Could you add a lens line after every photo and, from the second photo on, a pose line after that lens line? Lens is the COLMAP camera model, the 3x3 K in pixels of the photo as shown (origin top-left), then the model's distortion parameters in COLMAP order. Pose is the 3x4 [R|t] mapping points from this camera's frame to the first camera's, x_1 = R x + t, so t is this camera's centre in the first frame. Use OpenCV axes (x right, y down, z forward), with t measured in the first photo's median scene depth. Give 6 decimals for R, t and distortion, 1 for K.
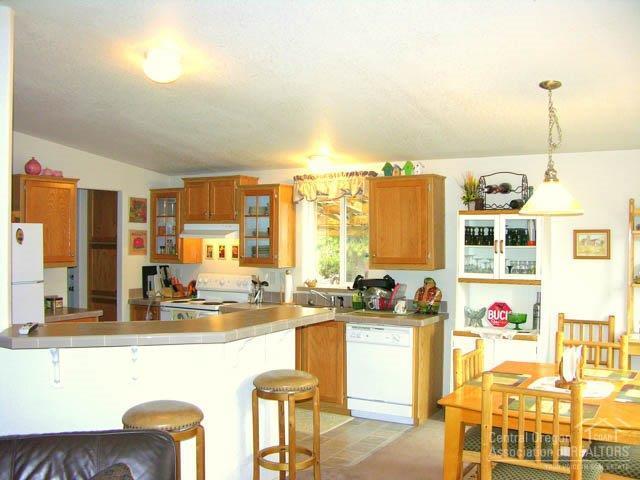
lens RADIAL K [[666.2, 0, 320.0], [0, 666.2, 240.0], [0, 0, 1]] dist [-0.178505, 0.228355]
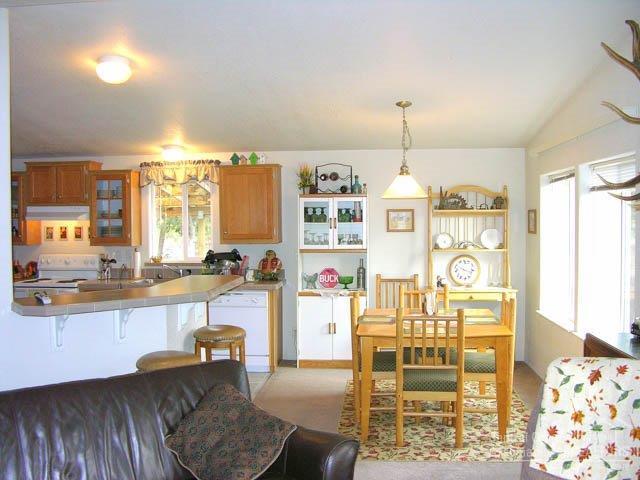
lens RADIAL K [[666.2, 0, 320.0], [0, 666.2, 240.0], [0, 0, 1]] dist [-0.178505, 0.228355]
pose [[0.913063, -0.023588, 0.407136, -0.244972], [0.012011, 0.999448, 0.030968, 0.002277], [-0.407641, -0.023386, 0.912843, -0.135678]]
